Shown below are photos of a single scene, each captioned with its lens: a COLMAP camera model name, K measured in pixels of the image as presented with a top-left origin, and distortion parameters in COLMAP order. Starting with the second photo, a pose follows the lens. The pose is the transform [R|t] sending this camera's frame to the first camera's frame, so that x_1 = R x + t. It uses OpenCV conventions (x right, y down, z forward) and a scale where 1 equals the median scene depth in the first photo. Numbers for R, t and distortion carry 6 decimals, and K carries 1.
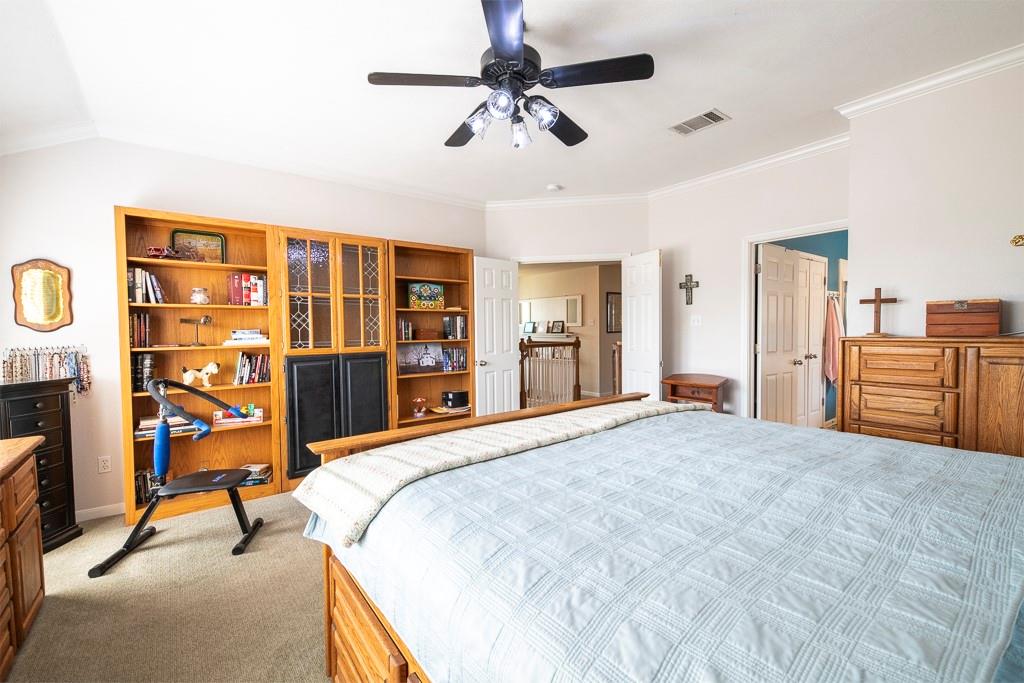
lens RADIAL K [[426.9, 0, 525.0], [0, 426.9, 340.6], [0, 0, 1]] dist [0.001578, 0.000080]
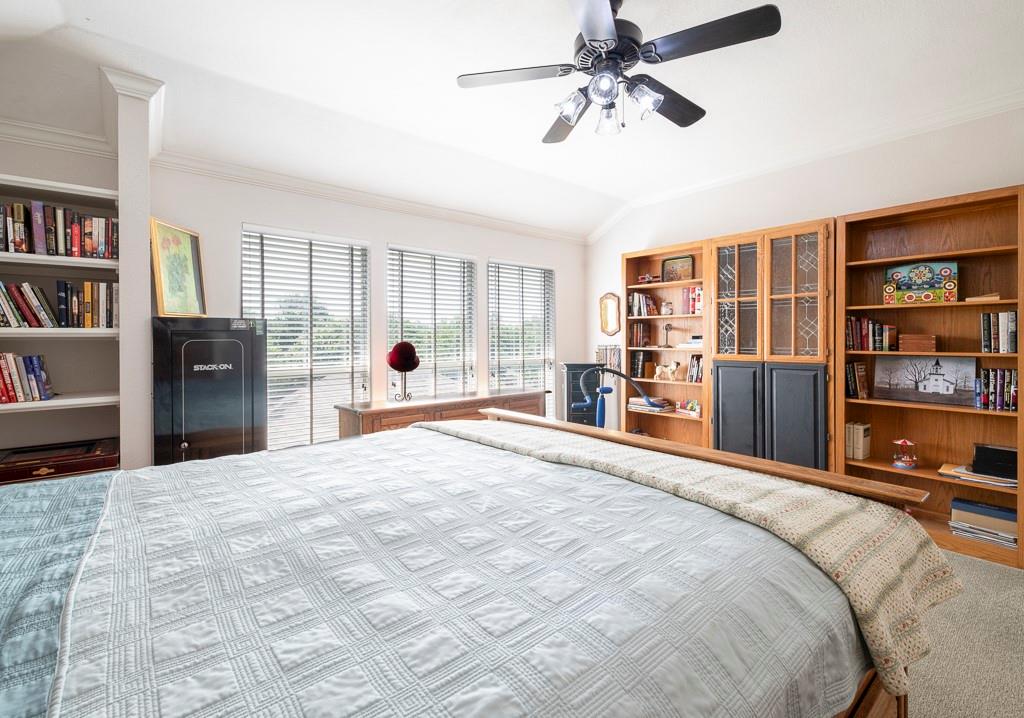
lens RADIAL K [[463.5, 0, 515.8], [0, 463.5, 337.0], [0, 0, 1]] dist [0.002444, 0.000407]
pose [[0.023491, 0.009196, -0.999682, 0.466605], [-0.025528, 0.999637, 0.008596, -0.014839], [0.999398, 0.025318, 0.023717, 0.389968]]
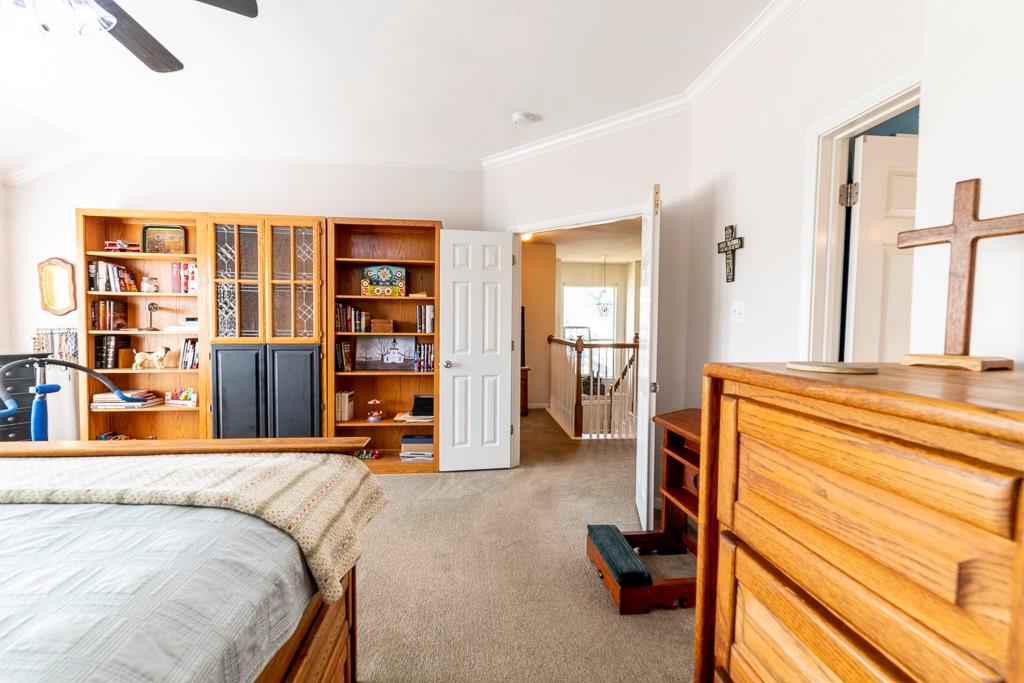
lens RADIAL K [[440.4, 0, 516.4], [0, 440.4, 343.3], [0, 0, 1]] dist [0.012469, -0.006884]
pose [[0.846489, 0.044308, -0.530559, 0.476276], [-0.034443, 0.999001, 0.028476, -0.015006], [0.531291, -0.005830, 0.847170, 0.407701]]
